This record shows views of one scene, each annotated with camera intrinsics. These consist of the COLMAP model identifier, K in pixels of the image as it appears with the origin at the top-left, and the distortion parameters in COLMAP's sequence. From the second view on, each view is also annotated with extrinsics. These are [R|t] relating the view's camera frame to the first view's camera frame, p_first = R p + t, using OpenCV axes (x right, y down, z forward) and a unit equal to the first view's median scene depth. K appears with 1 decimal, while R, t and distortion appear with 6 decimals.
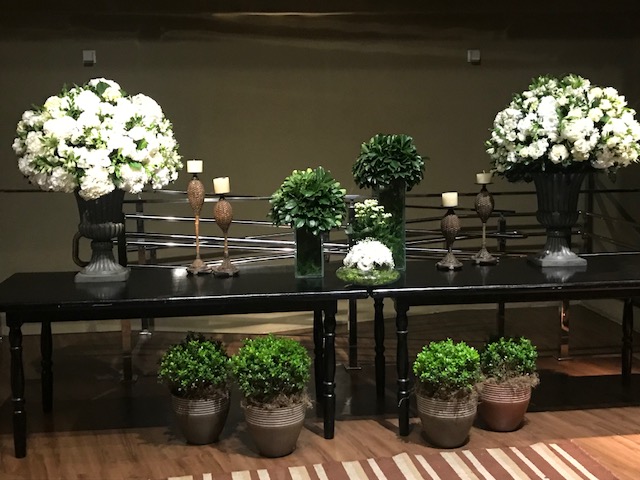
lens RADIAL K [[815.1, 0, 320.0], [0, 815.1, 240.0], [0, 0, 1]] dist [0.098622, -0.375499]
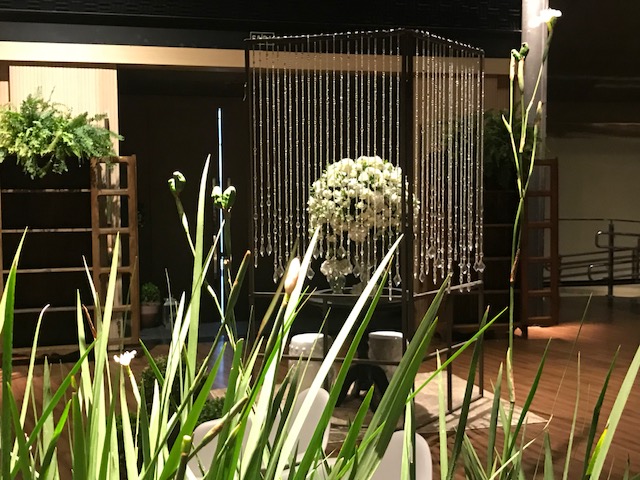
lens RADIAL K [[815.1, 0, 320.0], [0, 815.1, 240.0], [0, 0, 1]] dist [0.098622, -0.375499]
pose [[0.988104, -0.004436, 0.153722, -1.652857], [0.015809, 0.997218, -0.072842, 0.157981], [-0.152972, 0.074405, 0.985426, -1.064663]]
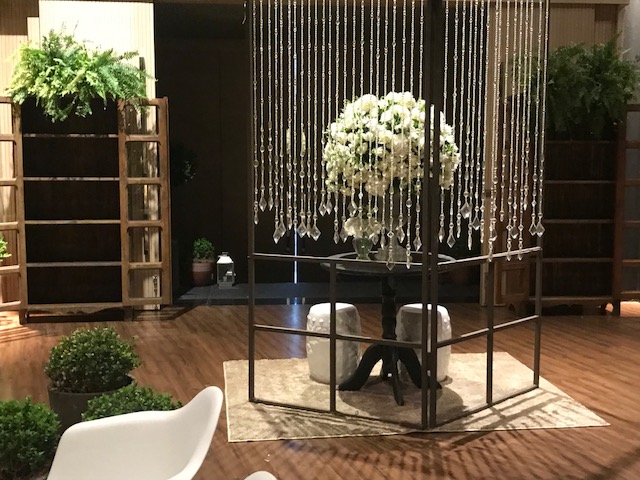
lens RADIAL K [[815.1, 0, 320.0], [0, 815.1, 240.0], [0, 0, 1]] dist [0.098622, -0.375499]
pose [[0.999886, 0.014693, -0.003584, -1.472063], [-0.014768, 0.999649, -0.021984, 0.149899], [0.003260, 0.022034, 0.999752, -0.872260]]
